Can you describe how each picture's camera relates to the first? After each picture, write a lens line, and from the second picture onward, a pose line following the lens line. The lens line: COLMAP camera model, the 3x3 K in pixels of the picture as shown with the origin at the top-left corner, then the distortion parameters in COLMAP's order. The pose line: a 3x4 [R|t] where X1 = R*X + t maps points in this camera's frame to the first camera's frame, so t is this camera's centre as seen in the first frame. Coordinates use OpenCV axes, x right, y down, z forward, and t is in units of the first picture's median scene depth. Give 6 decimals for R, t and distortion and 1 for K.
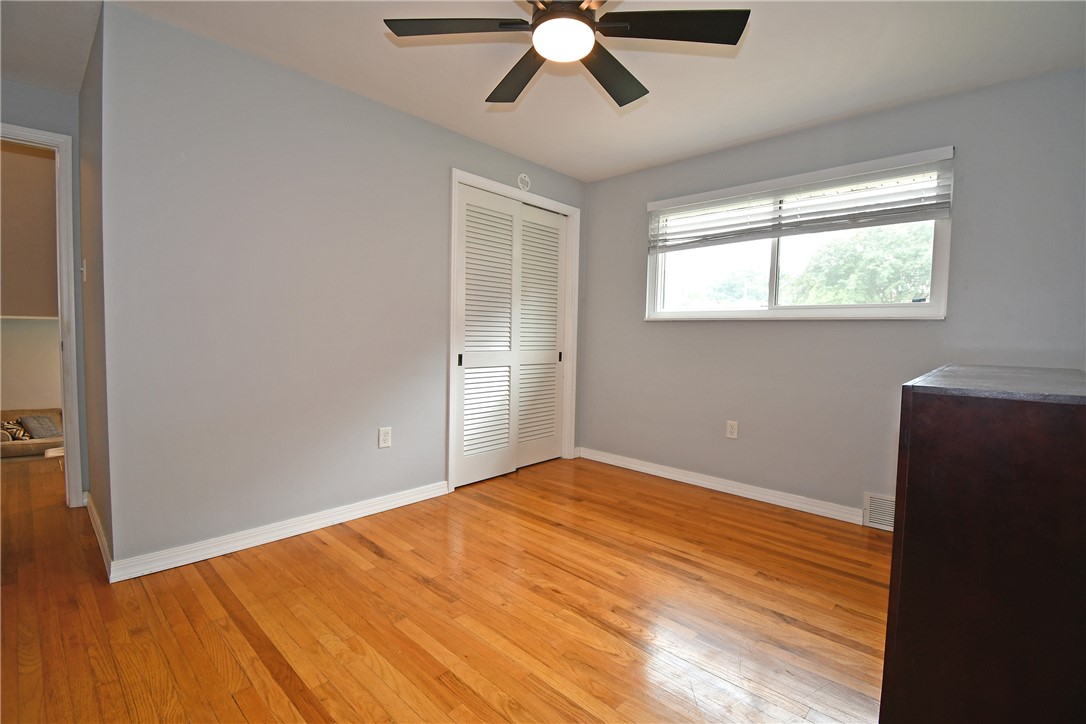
lens RADIAL K [[499.1, 0, 545.8], [0, 499.1, 359.9], [0, 0, 1]] dist [0.003793, -0.005813]
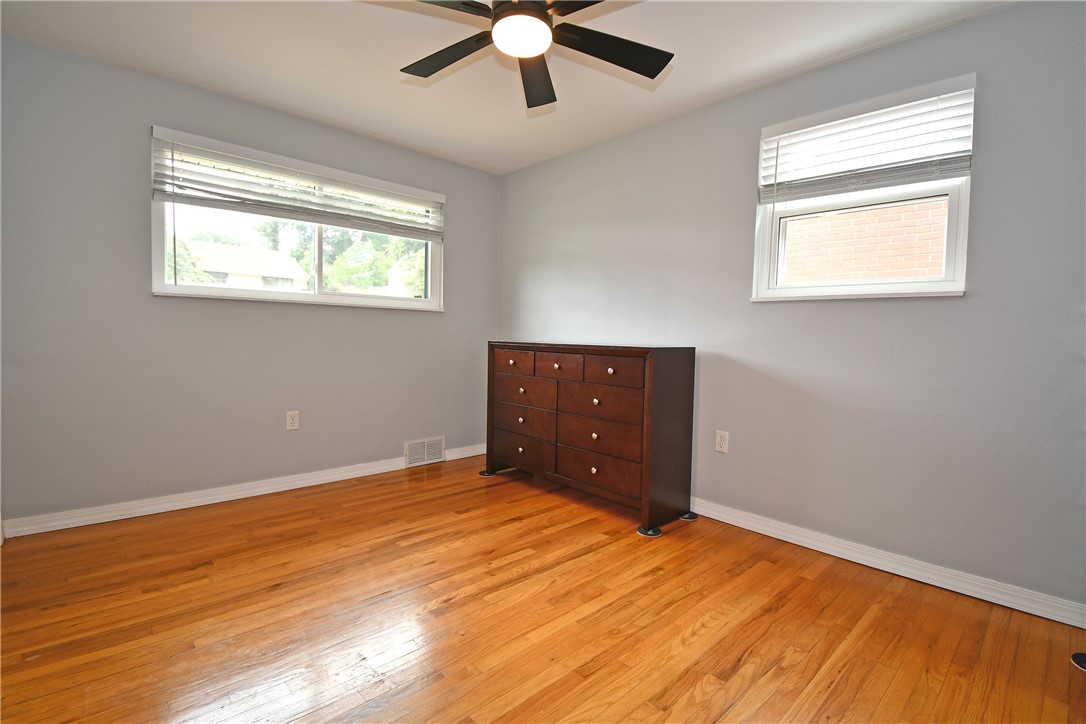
lens RADIAL K [[517.1, 0, 545.4], [0, 517.1, 360.8], [0, 0, 1]] dist [-0.006606, -0.003465]
pose [[0.036190, -0.070599, 0.996848, -0.629059], [0.030055, 0.997127, 0.069527, -0.027052], [-0.998893, 0.027445, 0.038208, 0.545778]]
